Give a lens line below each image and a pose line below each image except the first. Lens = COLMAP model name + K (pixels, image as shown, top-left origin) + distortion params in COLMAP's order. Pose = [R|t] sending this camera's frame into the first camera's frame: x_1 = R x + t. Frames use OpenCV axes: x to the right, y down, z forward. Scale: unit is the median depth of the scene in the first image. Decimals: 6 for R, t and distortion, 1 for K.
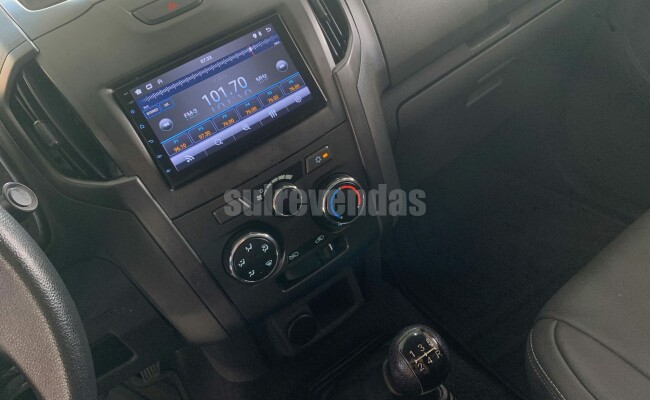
lens RADIAL K [[523.3, 0, 339.8], [0, 523.3, 184.8], [0, 0, 1]] dist [0.015541, -0.019065]
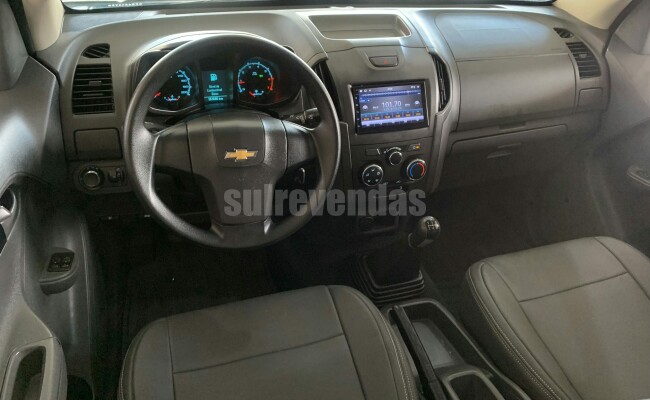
lens RADIAL K [[508.0, 0, 330.2], [0, 508.0, 201.1], [0, 0, 1]] dist [0.036473, -0.041479]
pose [[0.919138, 0.392262, -0.036274, -0.213835], [-0.392827, 0.919561, -0.009722, 0.343544], [0.029542, 0.023185, 0.999295, -1.252492]]
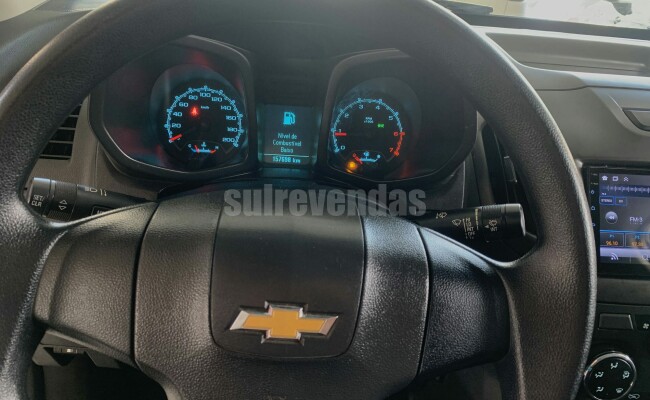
lens RADIAL K [[508.0, 0, 325.9], [0, 508.0, 193.1], [0, 0, 1]] dist [0.036473, -0.041479]
pose [[0.817676, 0.491240, -0.300149, -0.482297], [-0.531052, 0.844930, -0.063852, 0.195079], [0.222238, 0.211604, 0.951753, -0.086478]]
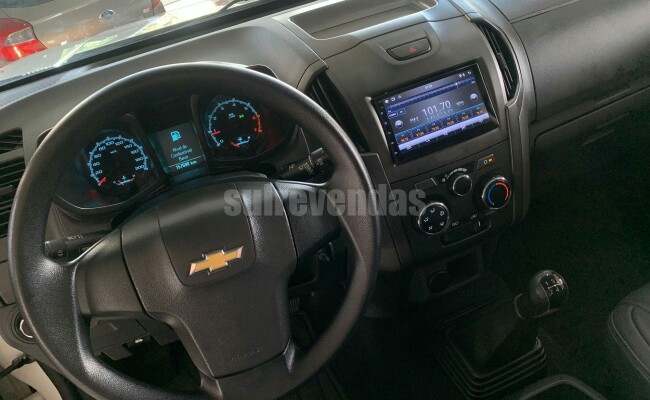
lens RADIAL K [[508.0, 0, 325.8], [0, 508.0, 202.3], [0, 0, 1]] dist [0.036473, -0.041479]
pose [[0.976670, 0.165253, -0.137136, -0.280357], [-0.167257, 0.985908, -0.003140, 0.153386], [0.134685, 0.026004, 0.990547, -0.528713]]
